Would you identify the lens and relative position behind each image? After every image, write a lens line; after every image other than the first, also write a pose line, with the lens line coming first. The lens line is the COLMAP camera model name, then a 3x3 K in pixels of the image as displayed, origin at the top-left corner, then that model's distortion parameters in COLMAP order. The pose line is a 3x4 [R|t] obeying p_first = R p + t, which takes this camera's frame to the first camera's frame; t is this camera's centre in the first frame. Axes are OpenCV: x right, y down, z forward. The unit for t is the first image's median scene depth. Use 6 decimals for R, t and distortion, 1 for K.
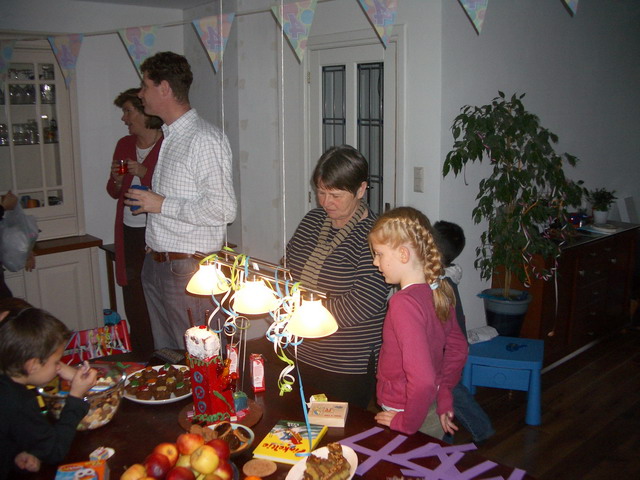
lens RADIAL K [[647.3, 0, 320.0], [0, 647.3, 240.0], [0, 0, 1]] dist [-0.269080, 0.306296]
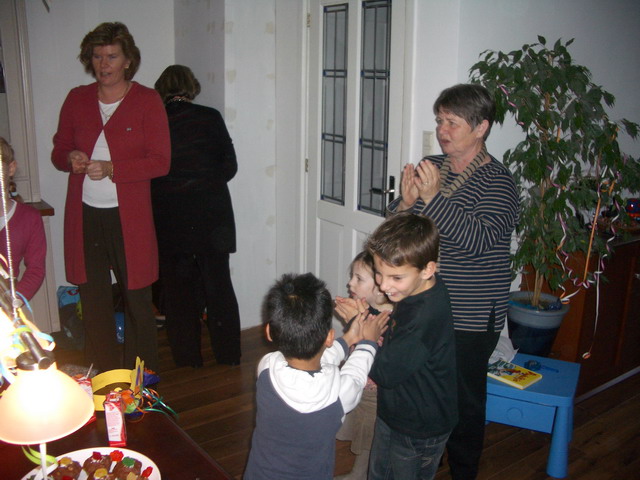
lens RADIAL K [[647.3, 0, 320.0], [0, 647.3, 240.0], [0, 0, 1]] dist [-0.269080, 0.306296]
pose [[0.993301, 0.046078, -0.105971, 0.117375], [-0.040709, 0.997802, 0.052278, -0.018849], [0.108147, -0.047614, 0.992994, 0.224138]]
